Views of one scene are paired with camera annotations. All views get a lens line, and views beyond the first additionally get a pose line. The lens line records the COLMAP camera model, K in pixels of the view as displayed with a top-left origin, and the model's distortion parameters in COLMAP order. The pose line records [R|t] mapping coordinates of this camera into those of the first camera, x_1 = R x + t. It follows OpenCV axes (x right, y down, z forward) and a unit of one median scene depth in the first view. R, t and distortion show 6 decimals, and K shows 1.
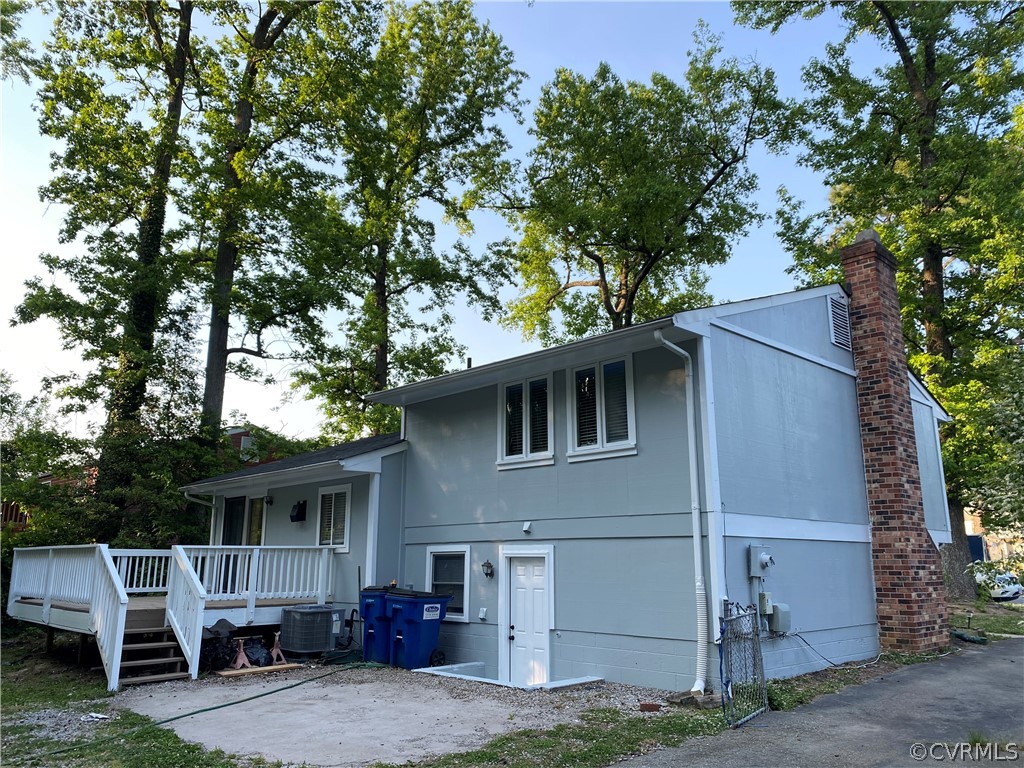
lens RADIAL K [[779.2, 0, 512.0], [0, 779.2, 384.0], [0, 0, 1]] dist [0.067981, -0.094545]
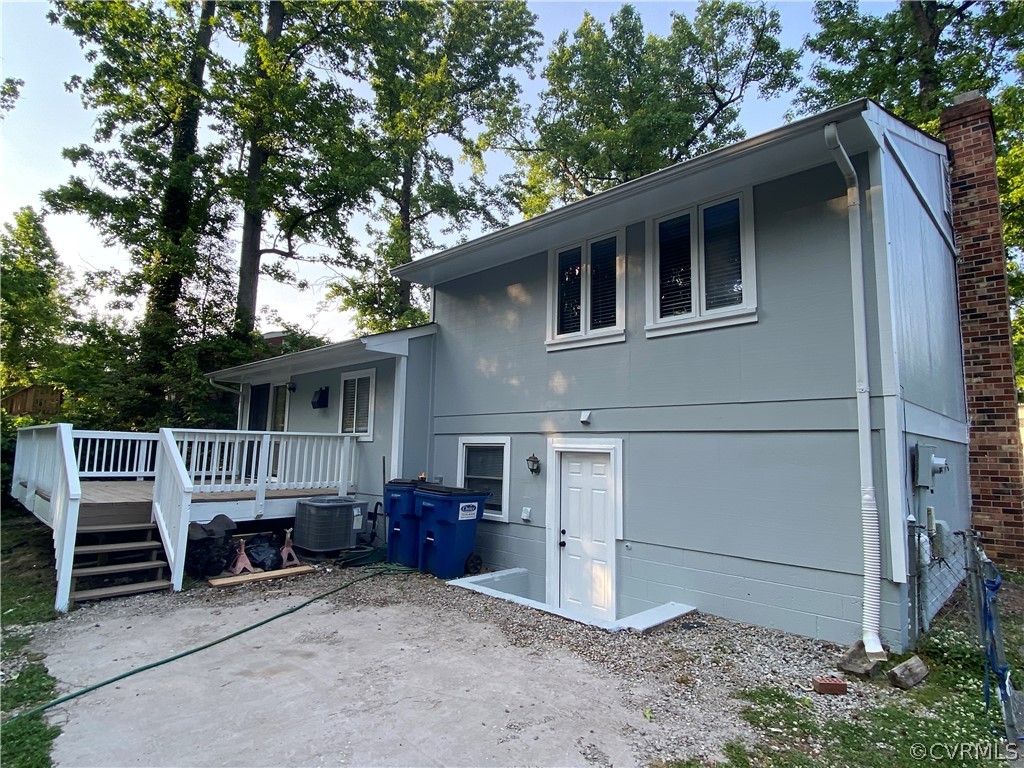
lens RADIAL K [[552.9, 0, 512.0], [0, 552.9, 384.0], [0, 0, 1]] dist [0.030431, -0.000311]
pose [[0.999197, 0.026198, 0.030310, -0.069669], [-0.029194, 0.994249, 0.103035, 0.080364], [-0.027437, -0.103837, 0.994216, 0.374413]]
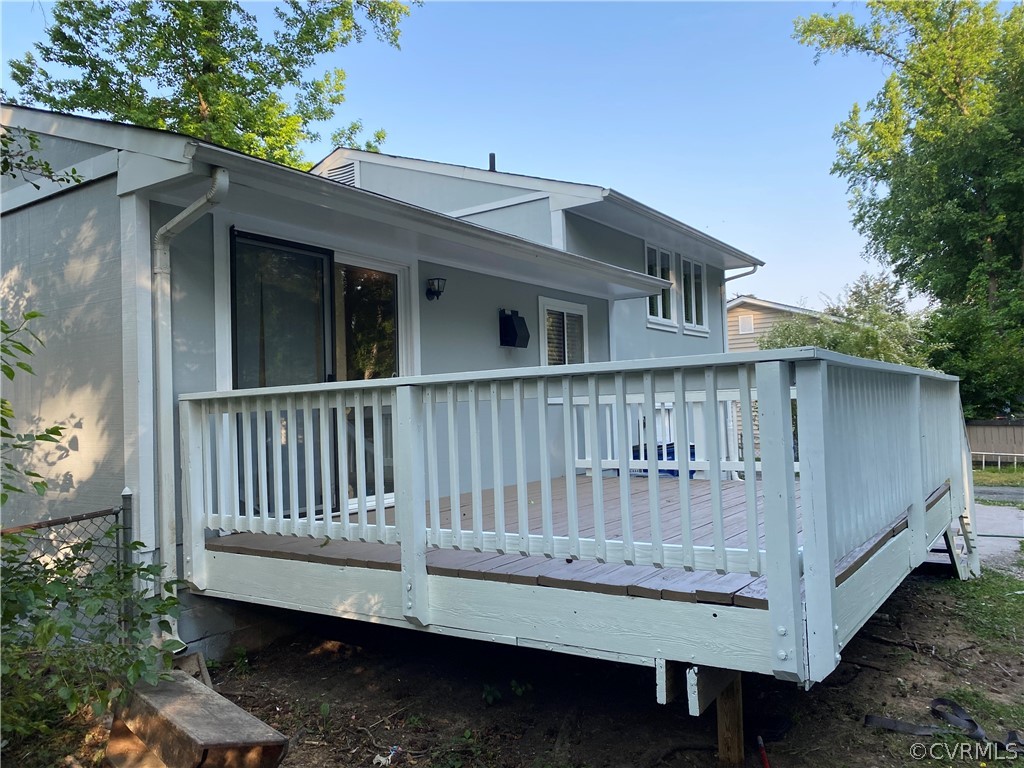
lens RADIAL K [[793.5, 0, 512.0], [0, 793.5, 384.0], [0, 0, 1]] dist [-0.002889, 0.036122]
pose [[-0.211657, 0.047954, 0.976167, -0.944141], [-0.182716, 0.979244, -0.087723, 0.290492], [-0.960113, -0.196928, -0.198502, 1.287424]]
